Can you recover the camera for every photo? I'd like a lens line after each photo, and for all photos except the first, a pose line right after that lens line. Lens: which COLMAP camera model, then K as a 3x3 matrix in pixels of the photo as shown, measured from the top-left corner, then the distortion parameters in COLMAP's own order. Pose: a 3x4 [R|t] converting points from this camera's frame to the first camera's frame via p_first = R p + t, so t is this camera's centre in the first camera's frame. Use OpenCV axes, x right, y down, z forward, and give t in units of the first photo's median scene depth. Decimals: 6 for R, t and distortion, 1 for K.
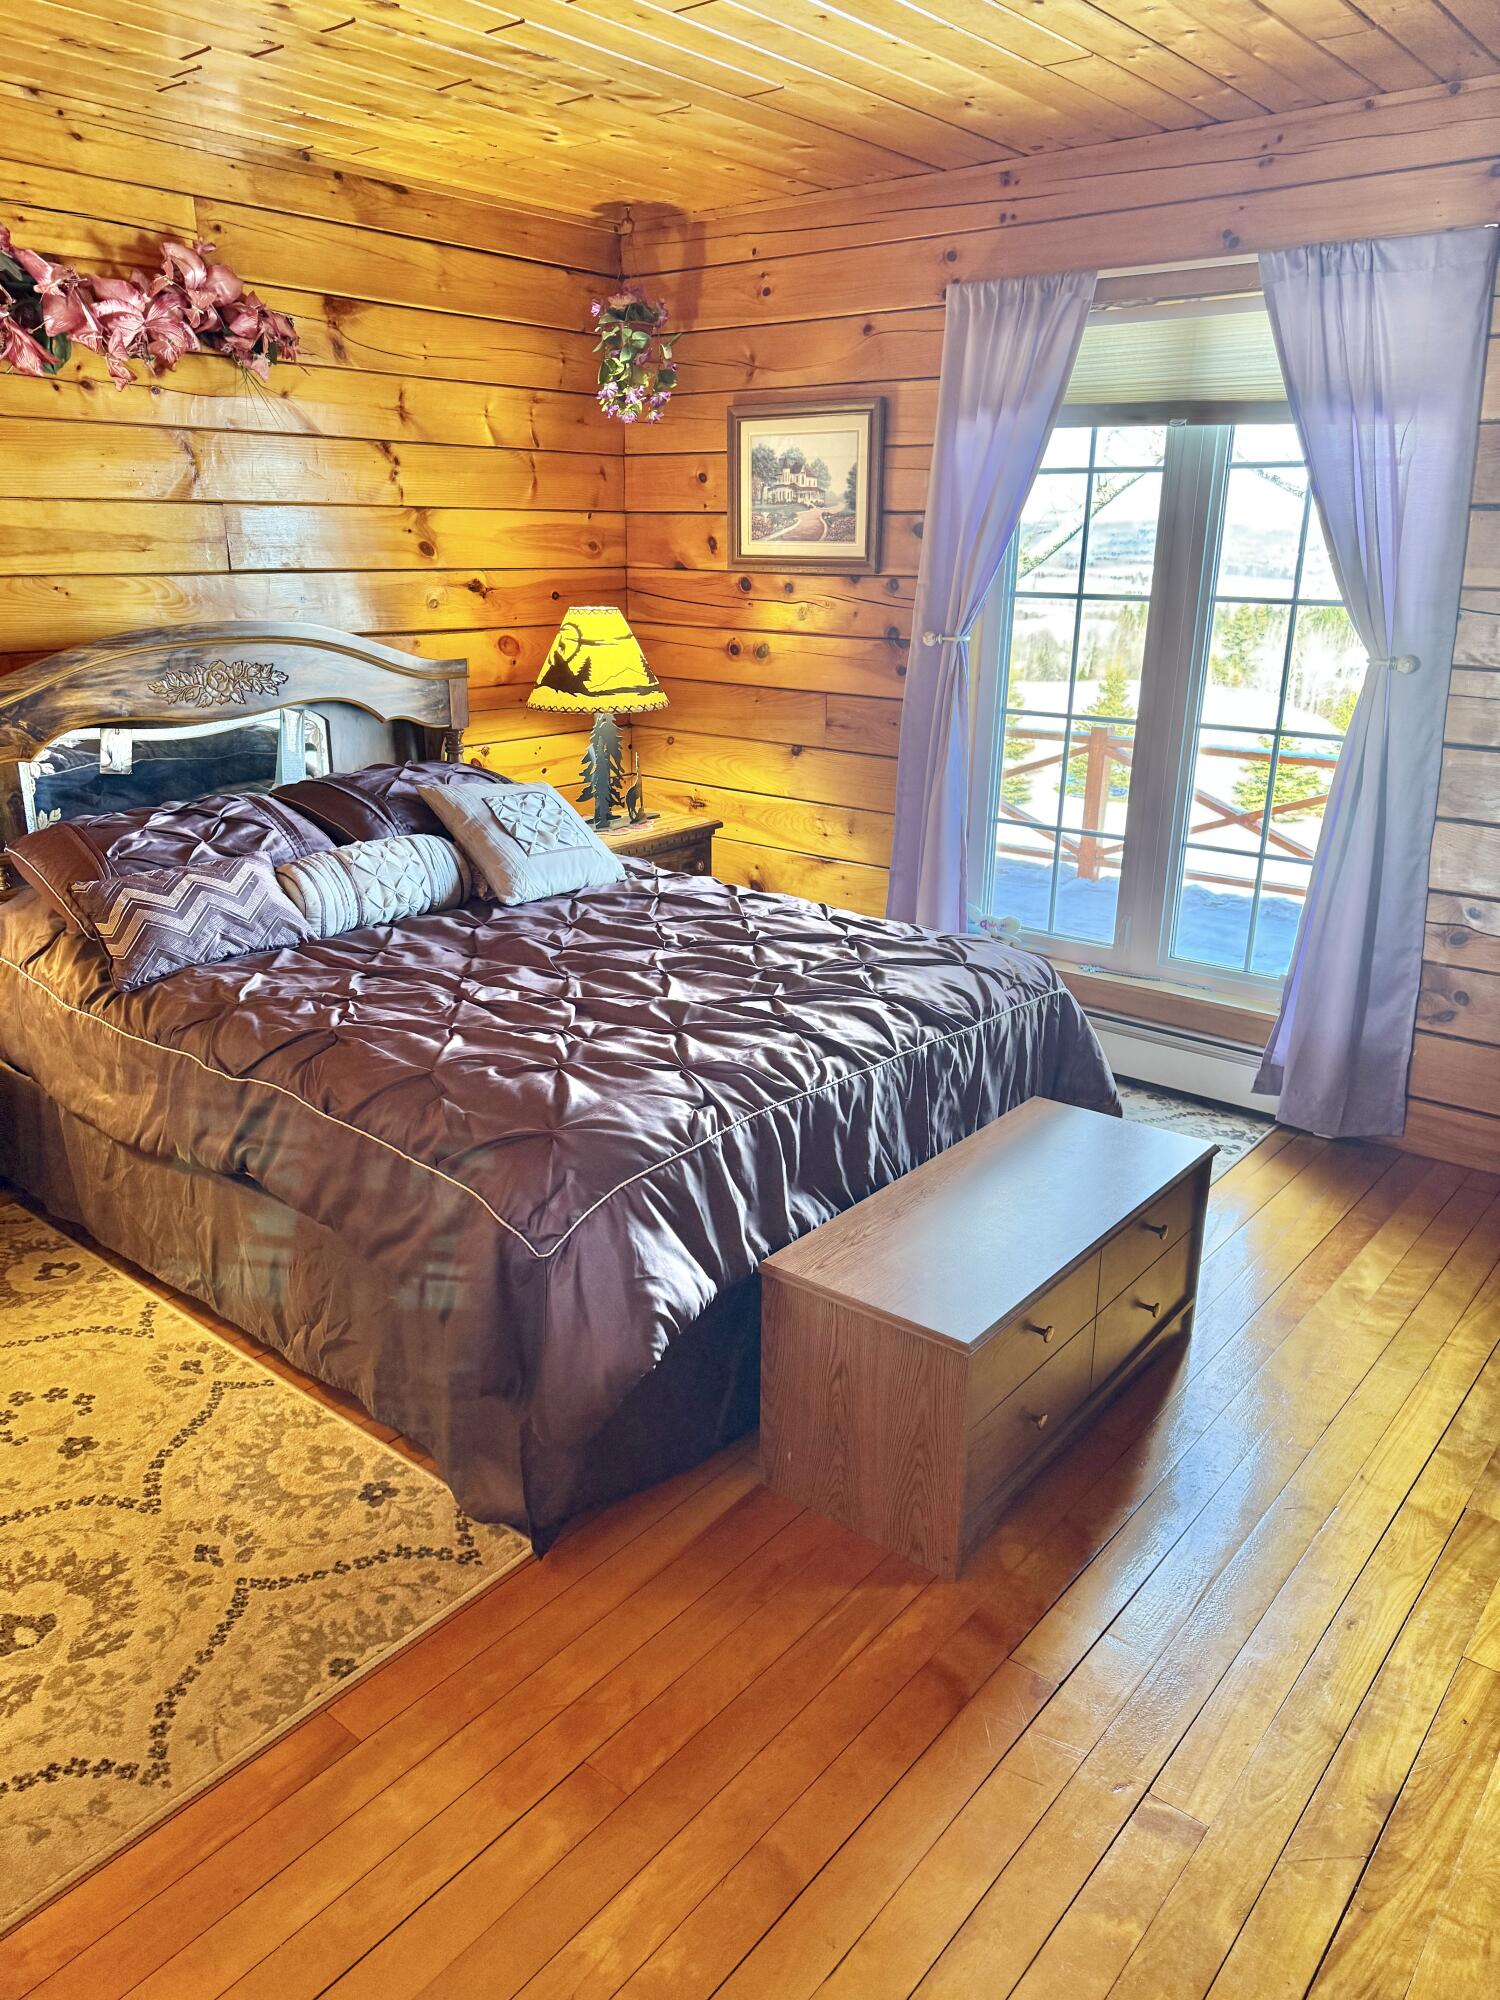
lens RADIAL K [[1420.1, 0, 750.0], [0, 1420.1, 1000.0], [0, 0, 1]] dist [-0.000231, -0.010501]
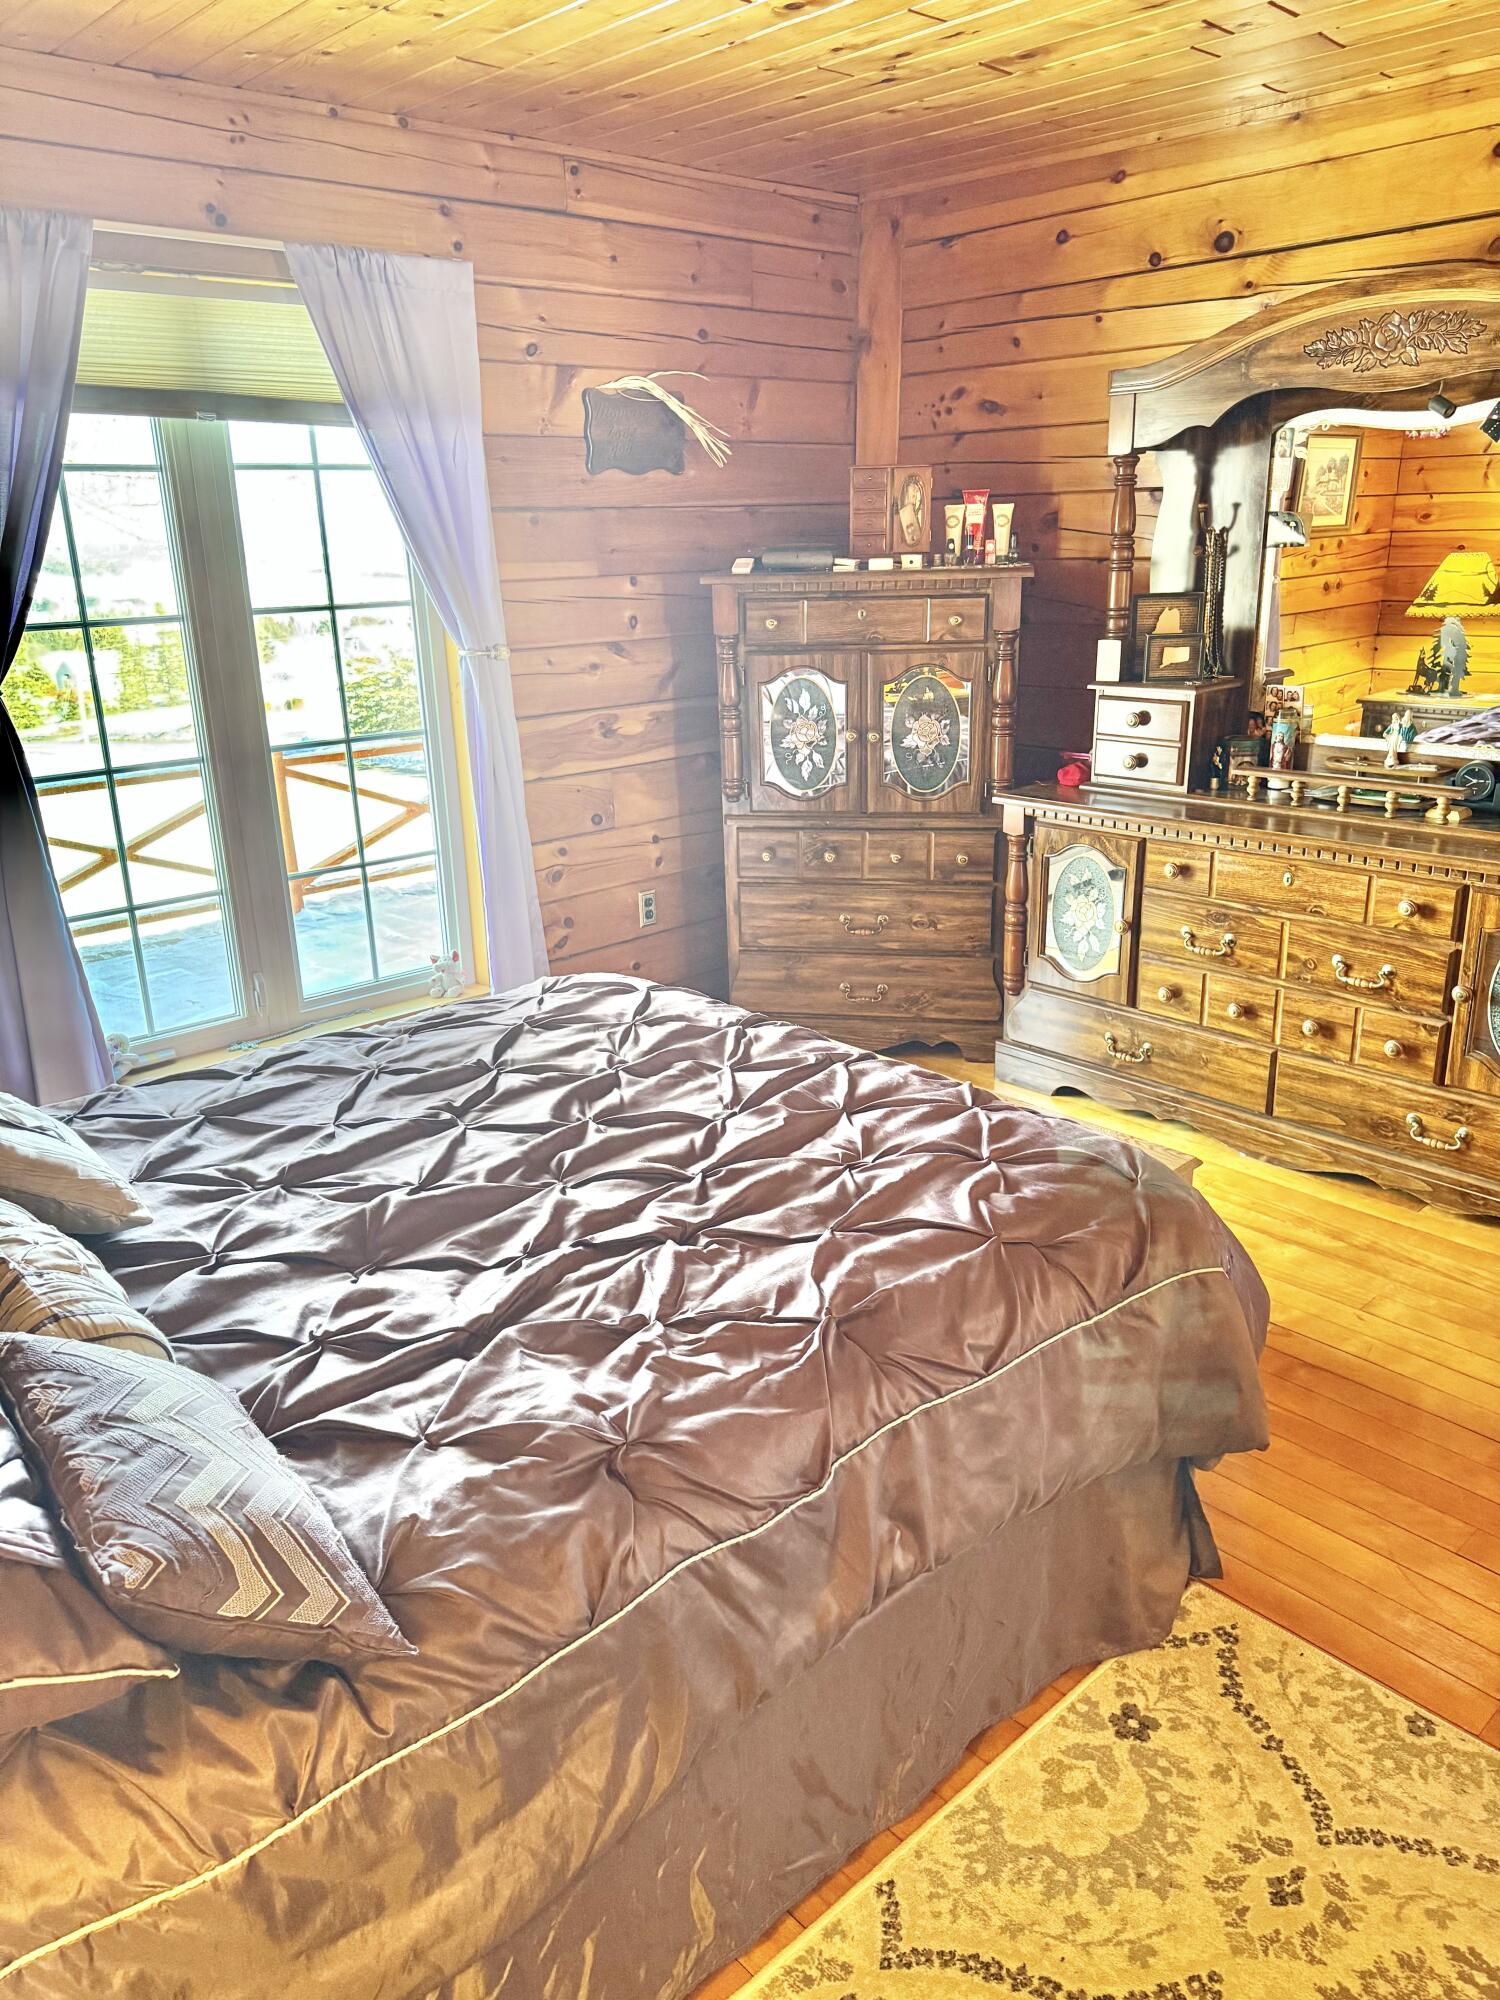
lens RADIAL K [[1420.1, 0, 750.0], [0, 1420.1, 1000.0], [0, 0, 1]] dist [-0.000231, -0.010501]
pose [[0.138997, -0.323275, 0.936041, -0.710369], [0.333957, 0.905150, 0.263015, -0.239907], [-0.932284, 0.276039, 0.233773, 0.701322]]
